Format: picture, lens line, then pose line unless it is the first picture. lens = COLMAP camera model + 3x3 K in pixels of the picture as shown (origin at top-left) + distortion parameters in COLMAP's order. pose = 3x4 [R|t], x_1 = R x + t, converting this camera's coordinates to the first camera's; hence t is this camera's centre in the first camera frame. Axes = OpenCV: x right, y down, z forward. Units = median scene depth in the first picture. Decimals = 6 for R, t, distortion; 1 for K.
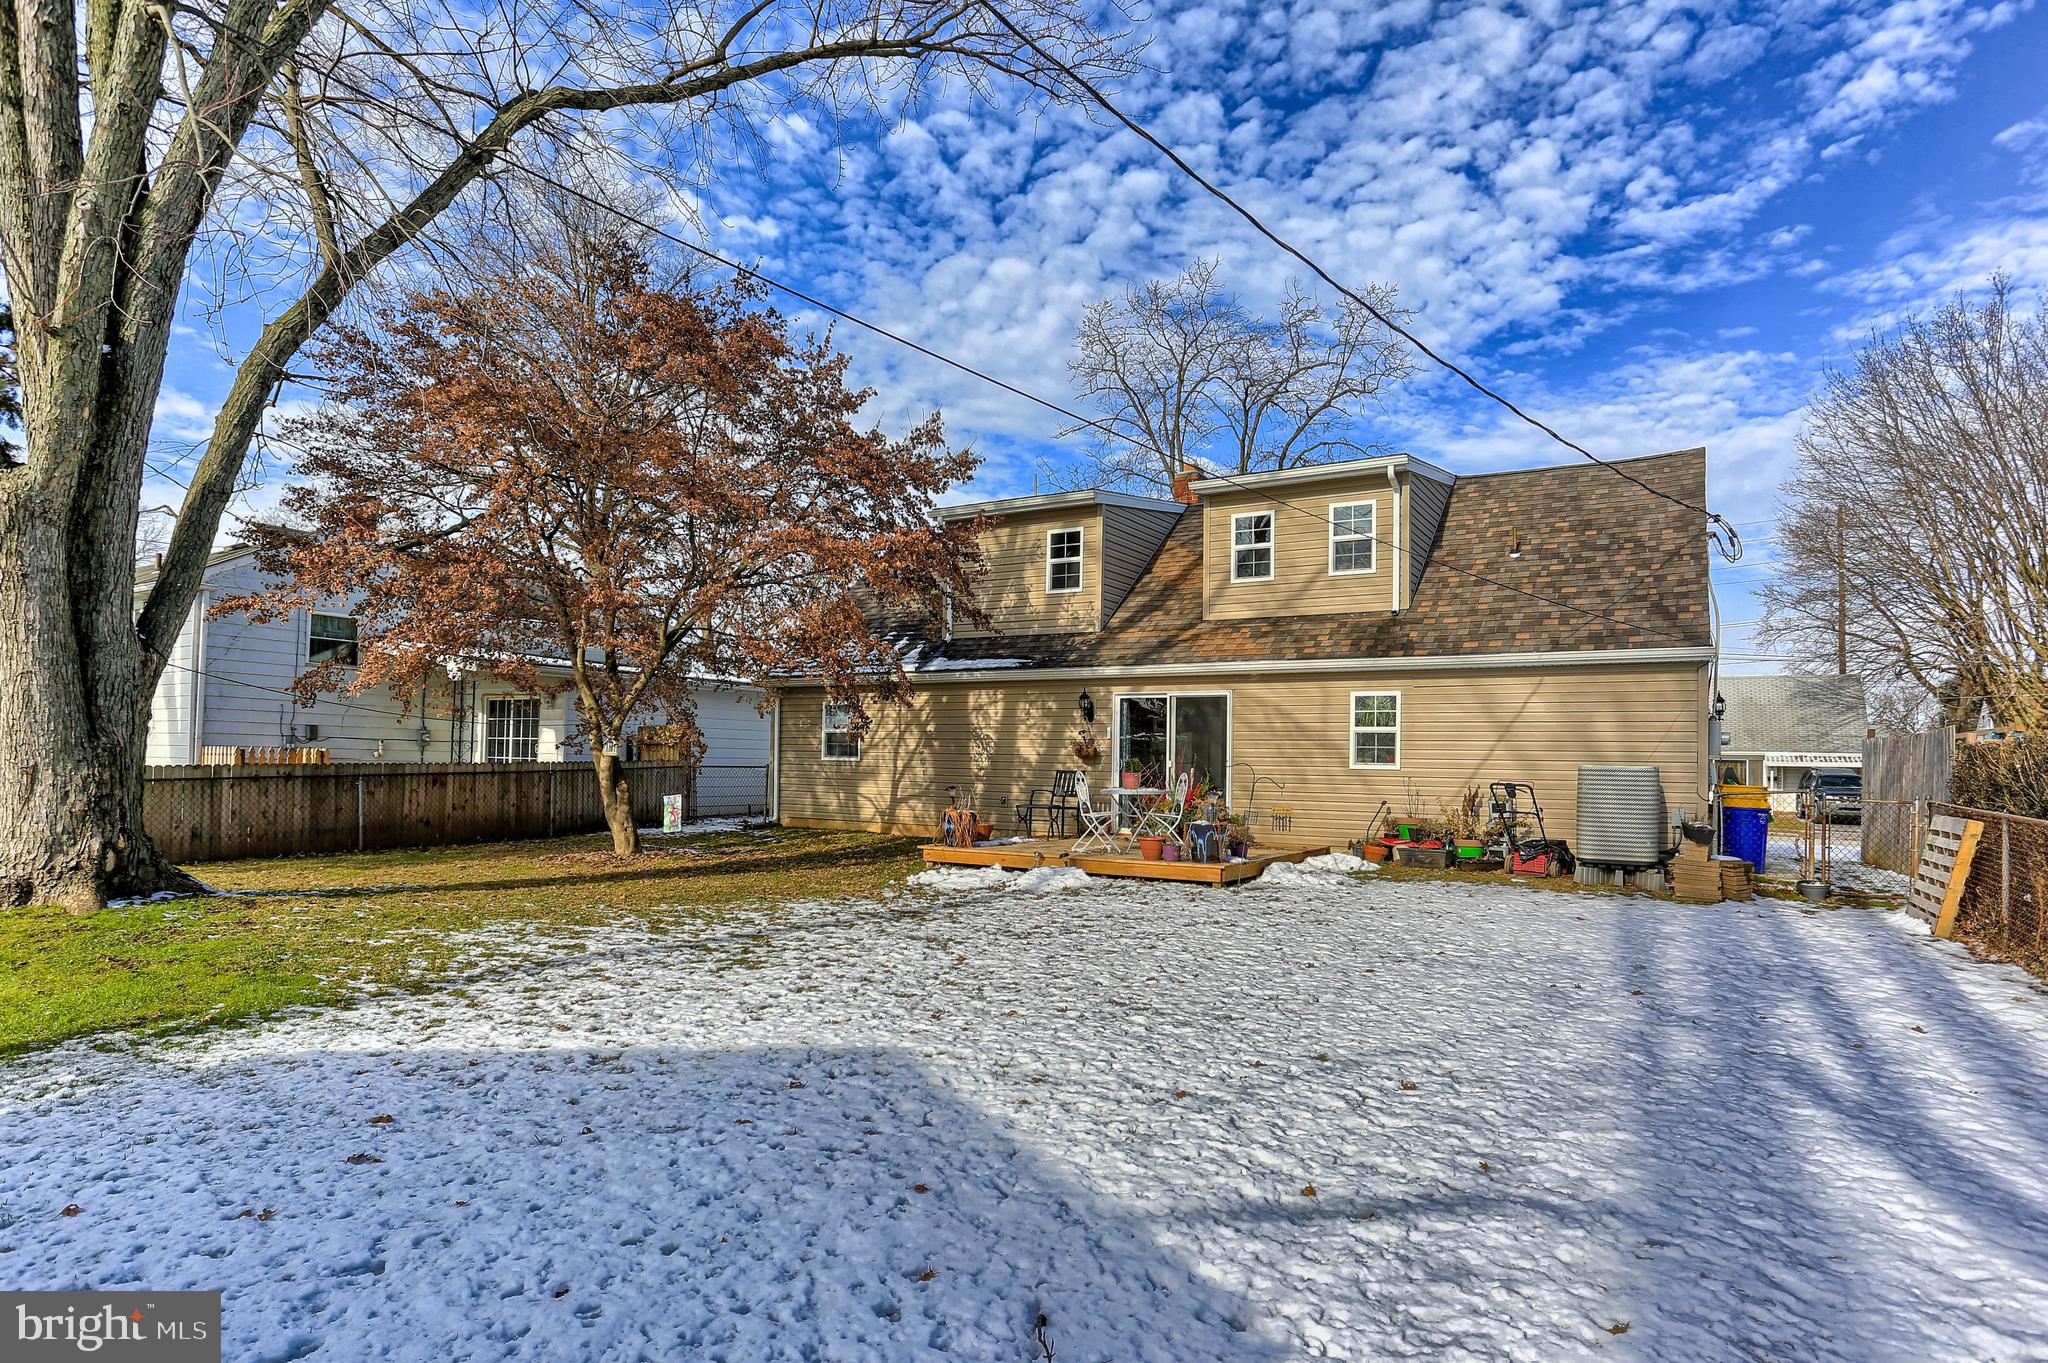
lens RADIAL K [[1066.5, 0, 1020.7], [0, 1066.5, 755.5], [0, 0, 1]] dist [-0.024784, 0.001115]
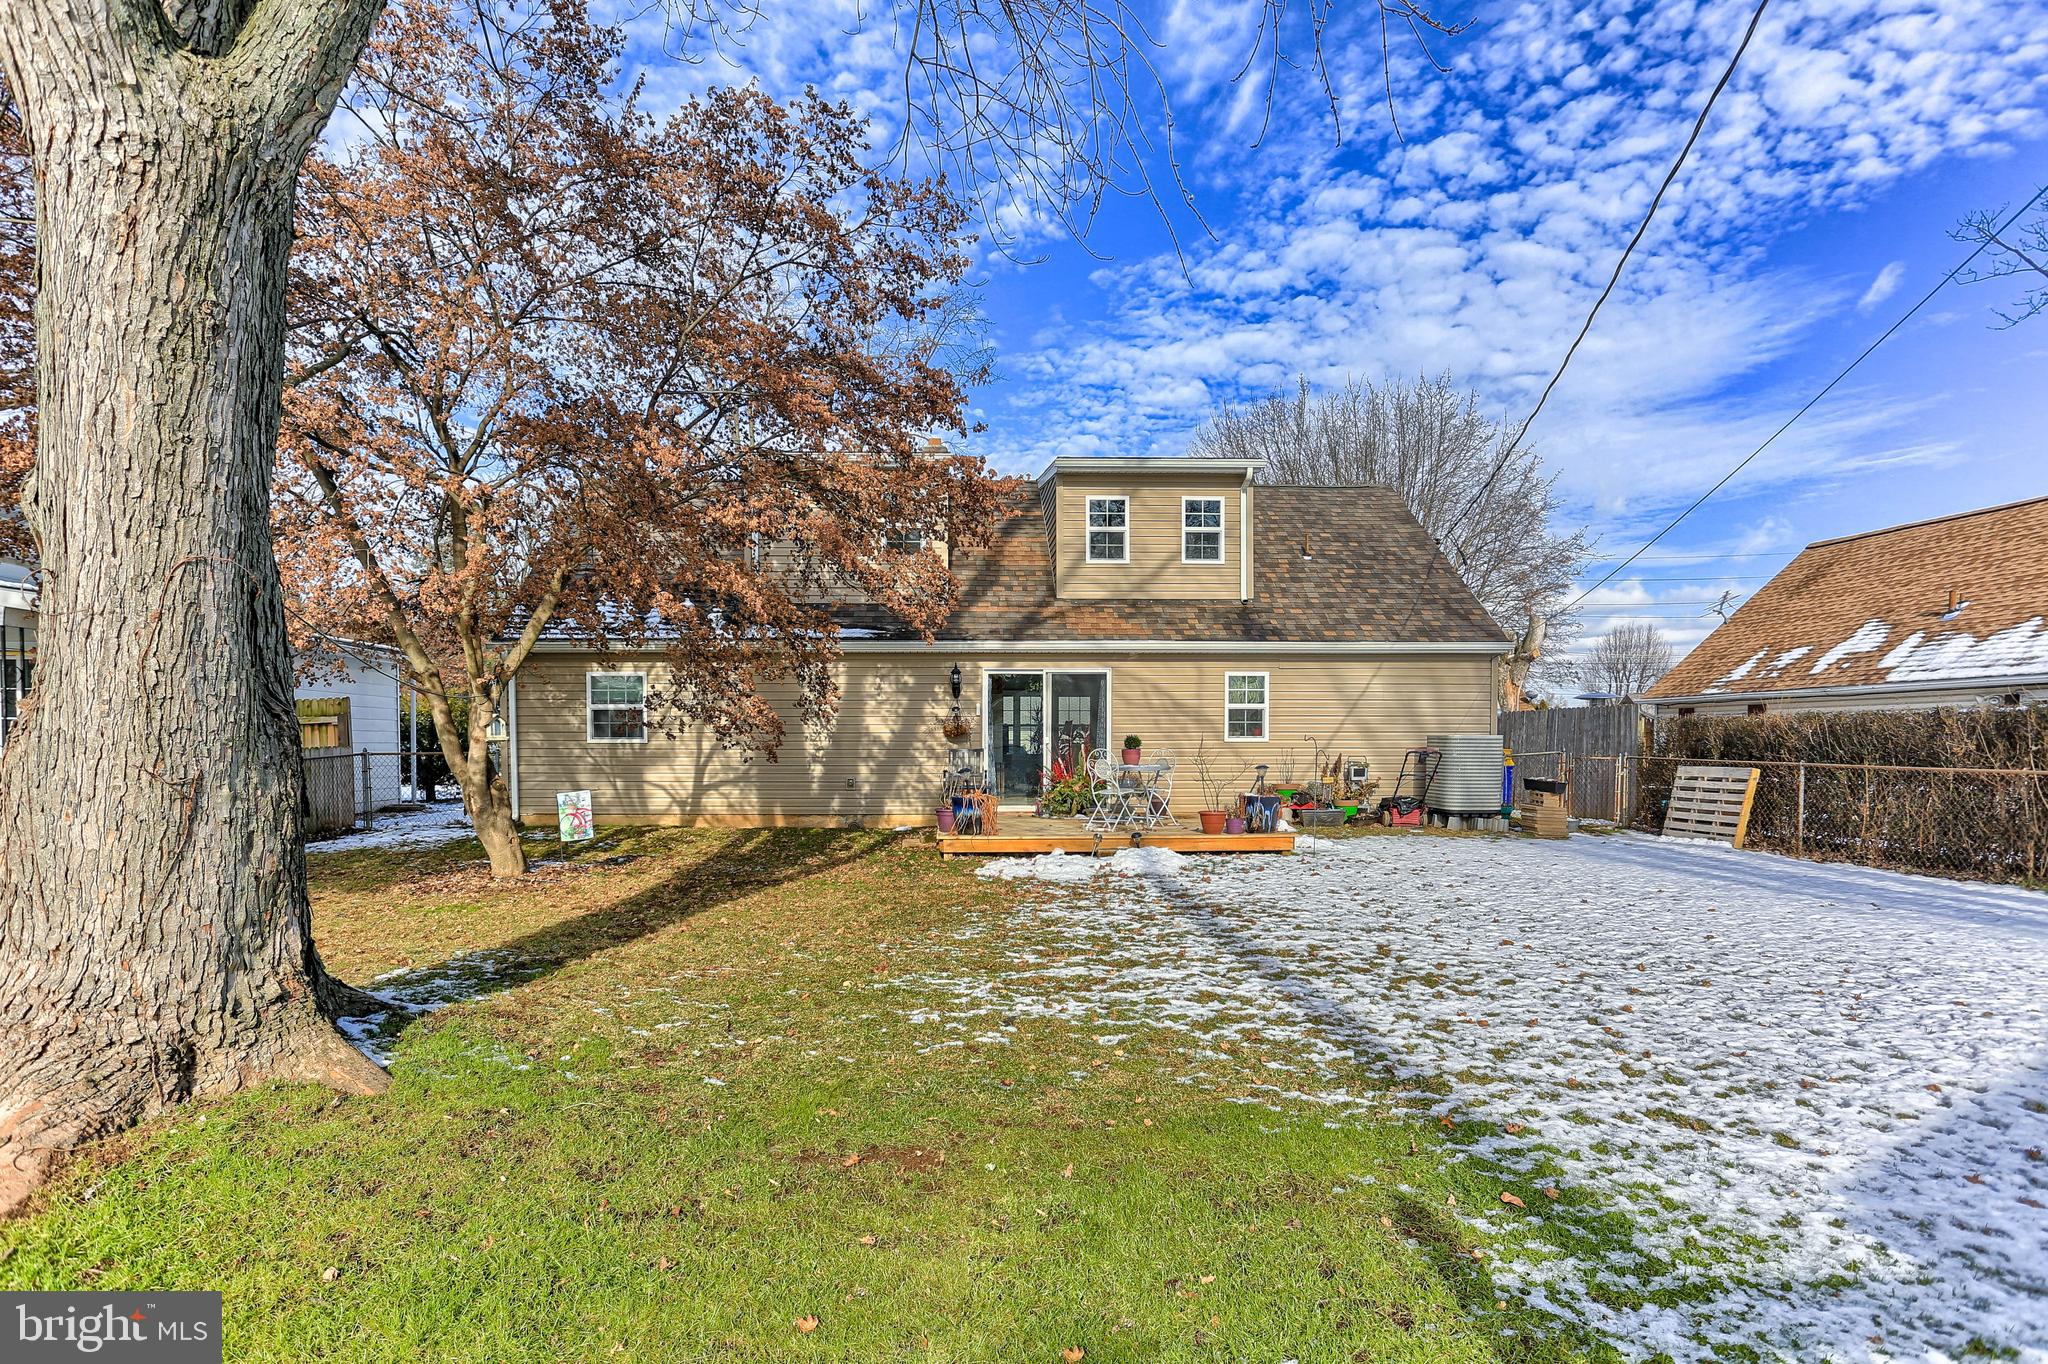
lens RADIAL K [[1009.8, 0, 947.9], [0, 1009.8, 788.2], [0, 0, 1]] dist [-0.002468, 0.000282]
pose [[0.851120, -0.040157, 0.523433, -0.443222], [0.010857, 0.998203, 0.058926, -0.003888], [-0.524859, -0.044470, 0.850027, 0.234778]]
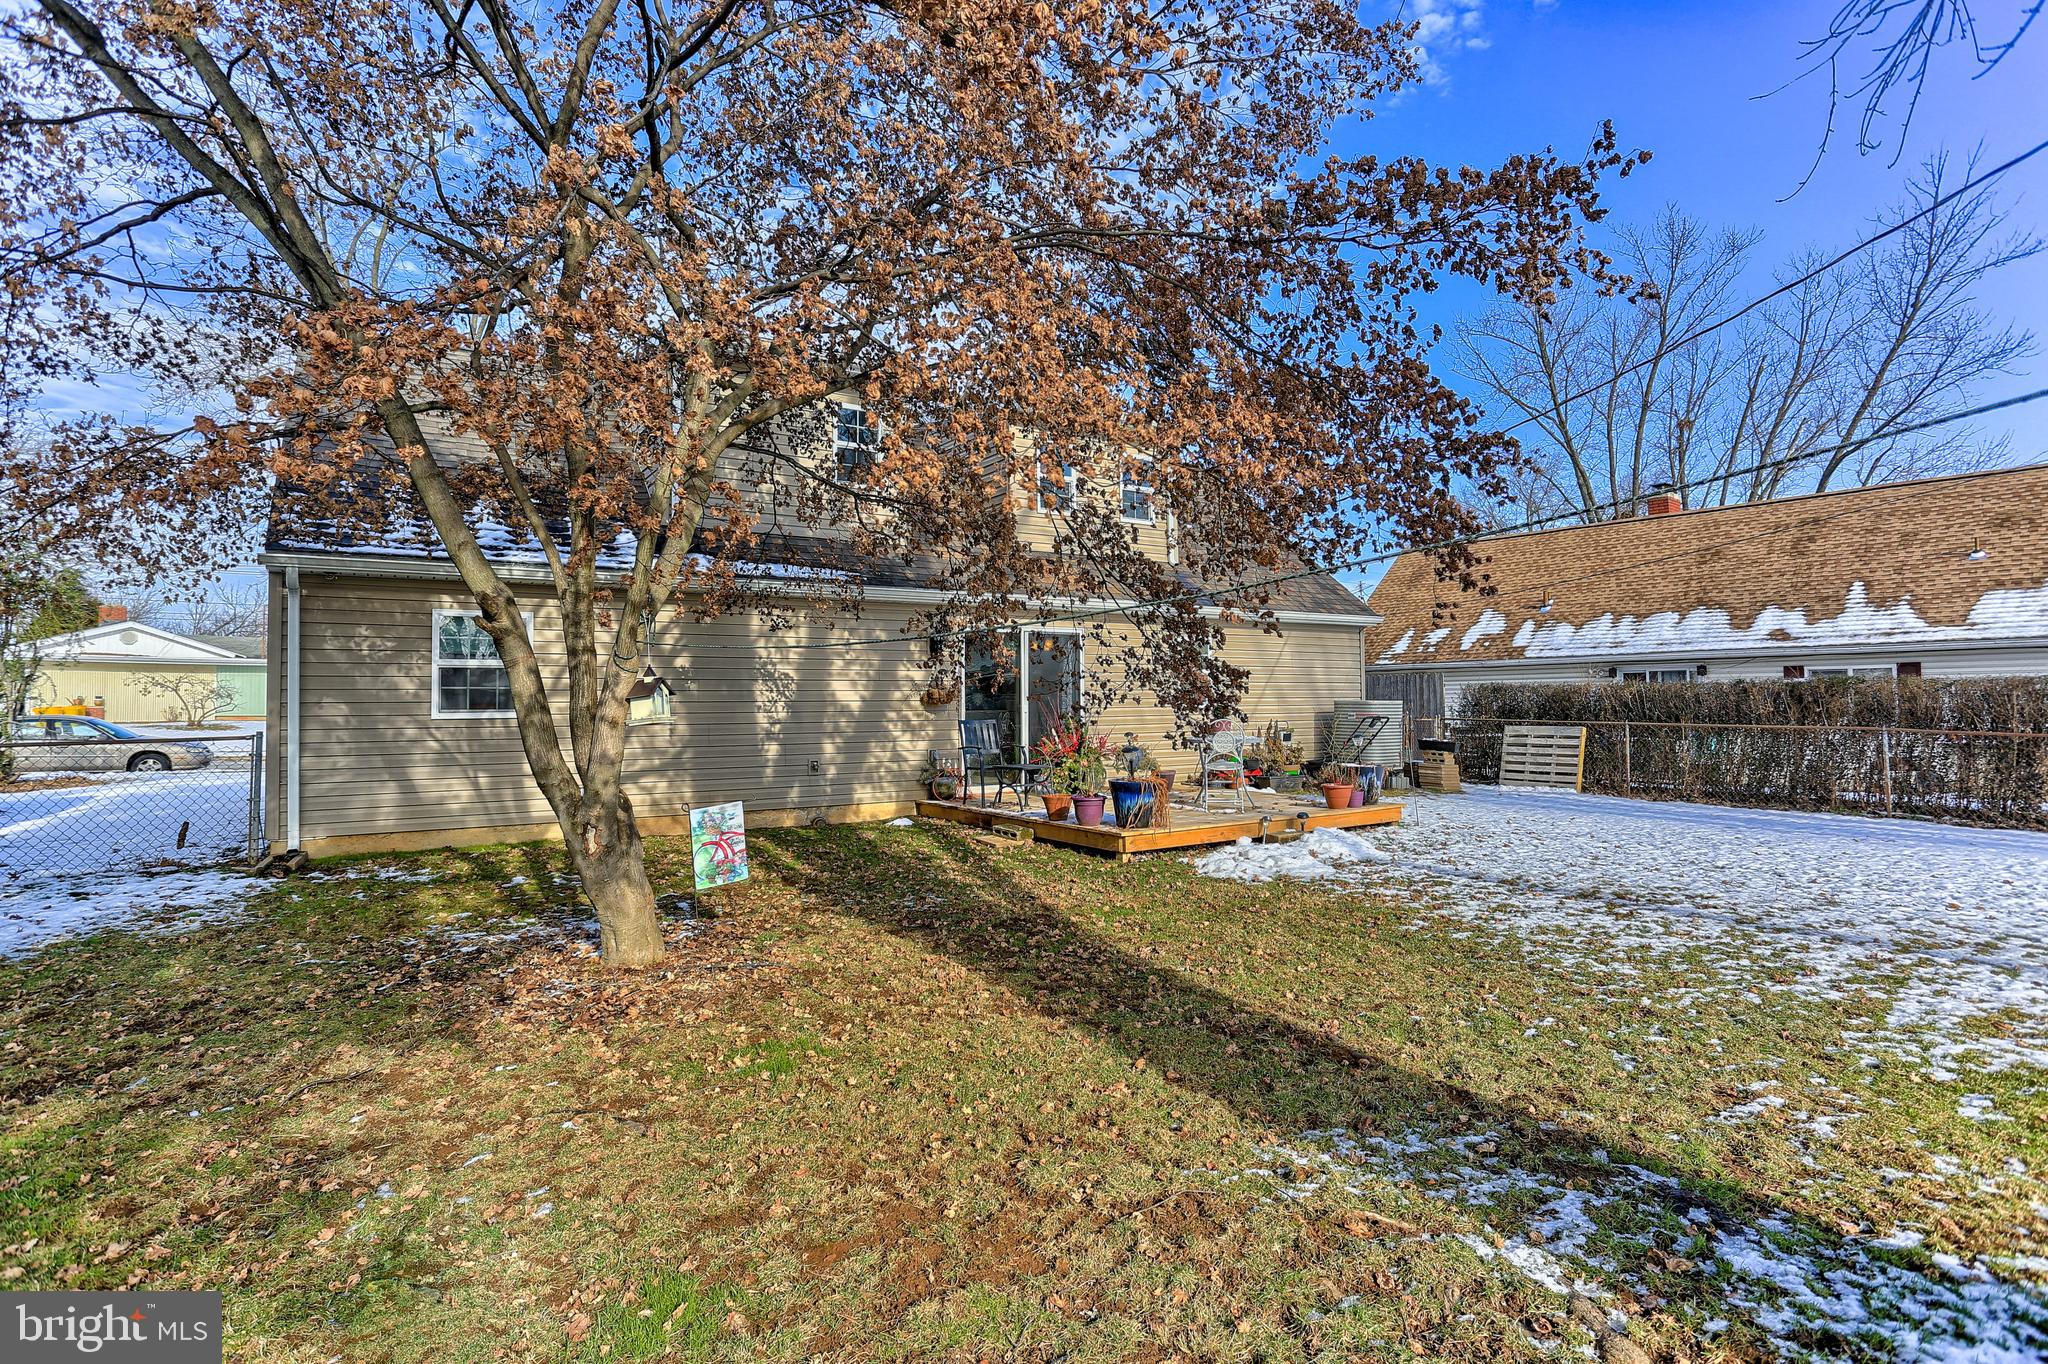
lens RADIAL K [[984.0, 0, 948.6], [0, 984.0, 682.9], [0, 0, 1]] dist [-0.002385, 0.000043]
pose [[0.483907, -0.002990, 0.875114, -0.604721], [0.008948, 0.999959, -0.001531, -0.012186], [-0.875073, 0.008571, 0.483914, 0.664590]]
